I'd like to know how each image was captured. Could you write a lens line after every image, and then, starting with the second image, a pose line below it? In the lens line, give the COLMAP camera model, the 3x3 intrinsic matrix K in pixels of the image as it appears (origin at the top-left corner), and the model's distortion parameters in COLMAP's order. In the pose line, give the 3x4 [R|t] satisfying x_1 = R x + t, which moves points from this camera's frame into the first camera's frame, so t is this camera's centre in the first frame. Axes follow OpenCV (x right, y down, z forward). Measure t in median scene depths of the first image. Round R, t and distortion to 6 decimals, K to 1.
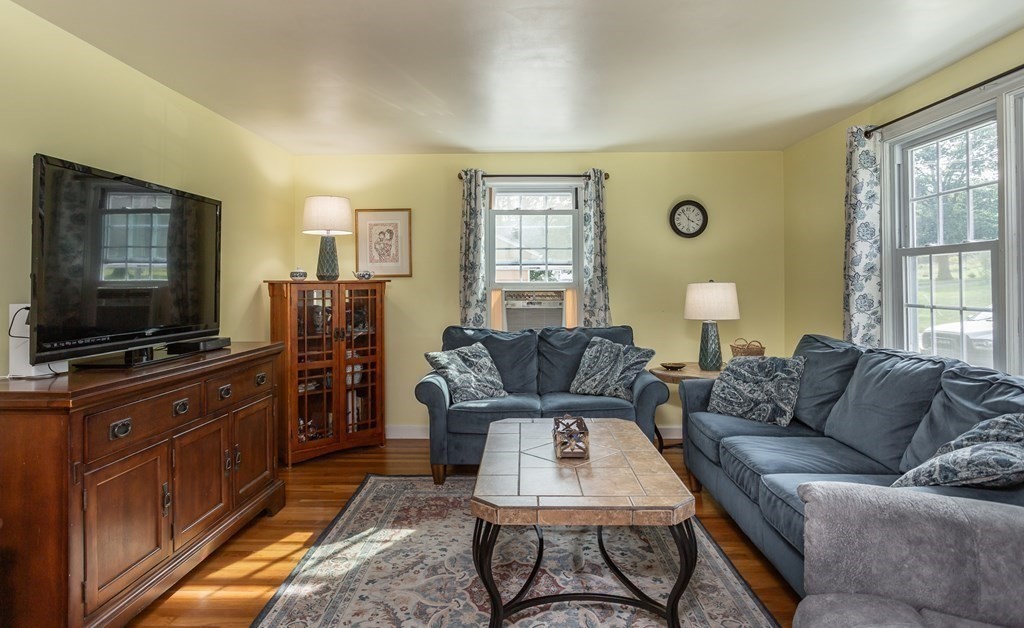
lens RADIAL K [[591.0, 0, 513.1], [0, 591.0, 276.3], [0, 0, 1]] dist [-0.011435, 0.001393]
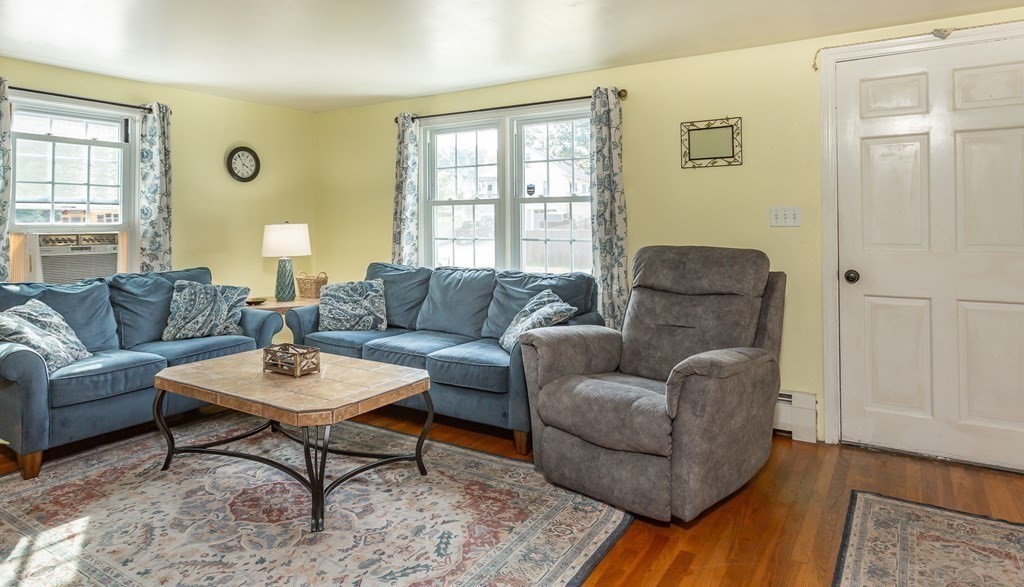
lens RADIAL K [[607.3, 0, 512.0], [0, 607.3, 214.5], [0, 0, 1]] dist [0.003011, 0.001794]
pose [[0.525668, 0.011456, 0.850613, -0.449559], [-0.005390, 0.999934, -0.010136, 0.002231], [-0.850673, 0.000743, 0.525695, 0.017072]]
